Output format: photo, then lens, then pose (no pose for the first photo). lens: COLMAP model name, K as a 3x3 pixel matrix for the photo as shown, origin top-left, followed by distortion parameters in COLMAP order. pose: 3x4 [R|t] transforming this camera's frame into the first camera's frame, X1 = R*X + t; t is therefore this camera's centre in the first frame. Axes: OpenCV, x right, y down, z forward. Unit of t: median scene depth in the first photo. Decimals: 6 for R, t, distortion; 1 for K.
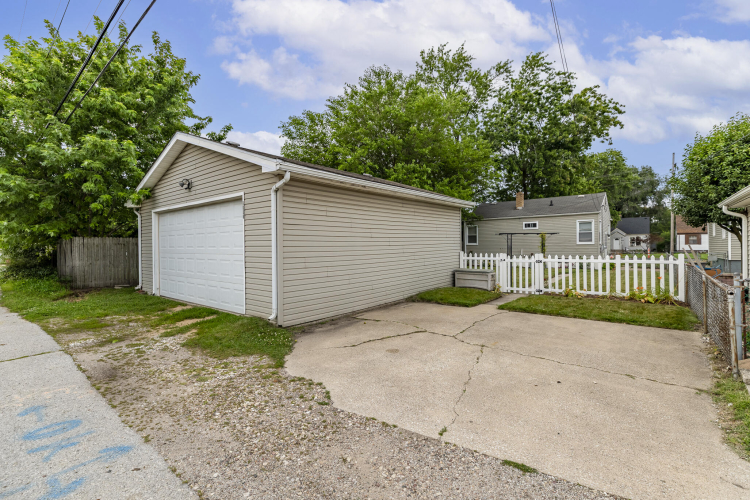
lens RADIAL K [[334.6, 0, 374.2], [0, 334.6, 247.9], [0, 0, 1]] dist [0.010192, -0.003114]
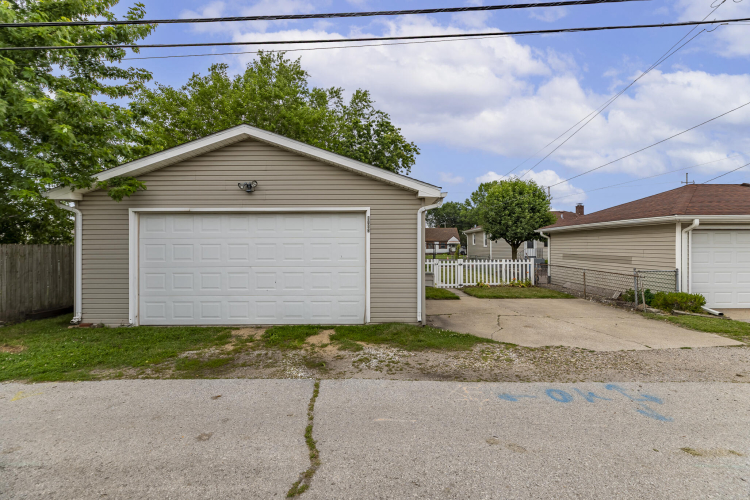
lens RADIAL K [[334.6, 0, 378.6], [0, 334.6, 247.2], [0, 0, 1]] dist [0.010192, -0.003114]
pose [[0.786546, 0.005095, 0.617511, -0.218607], [0.001853, 0.999942, -0.010611, -0.006323], [-0.617529, 0.009490, 0.786491, 0.031526]]
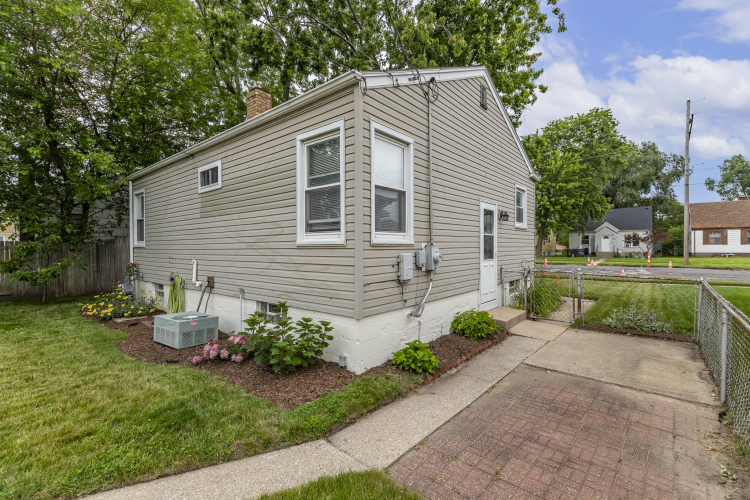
lens RADIAL K [[334.6, 0, 374.8], [0, 334.6, 247.6], [0, 0, 1]] dist [0.010192, -0.003114]
pose [[0.999963, -0.000234, -0.008543, 0.473102], [0.000223, 0.999999, -0.001387, -0.006265], [0.008543, 0.001385, 0.999963, 0.562334]]
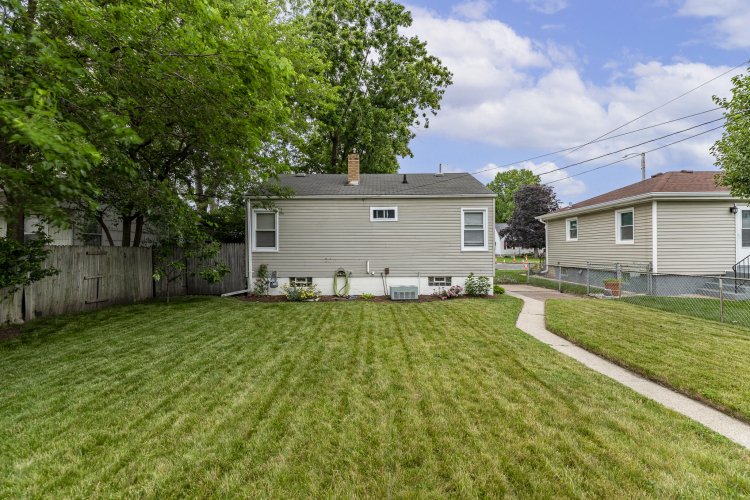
lens RADIAL K [[334.6, 0, 378.9], [0, 334.6, 249.9], [0, 0, 1]] dist [0.010192, -0.003114]
pose [[0.773586, 0.000607, 0.633691, 0.105220], [0.004214, 0.999973, -0.006102, -0.007126], [-0.633678, 0.007391, 0.773562, 0.474402]]
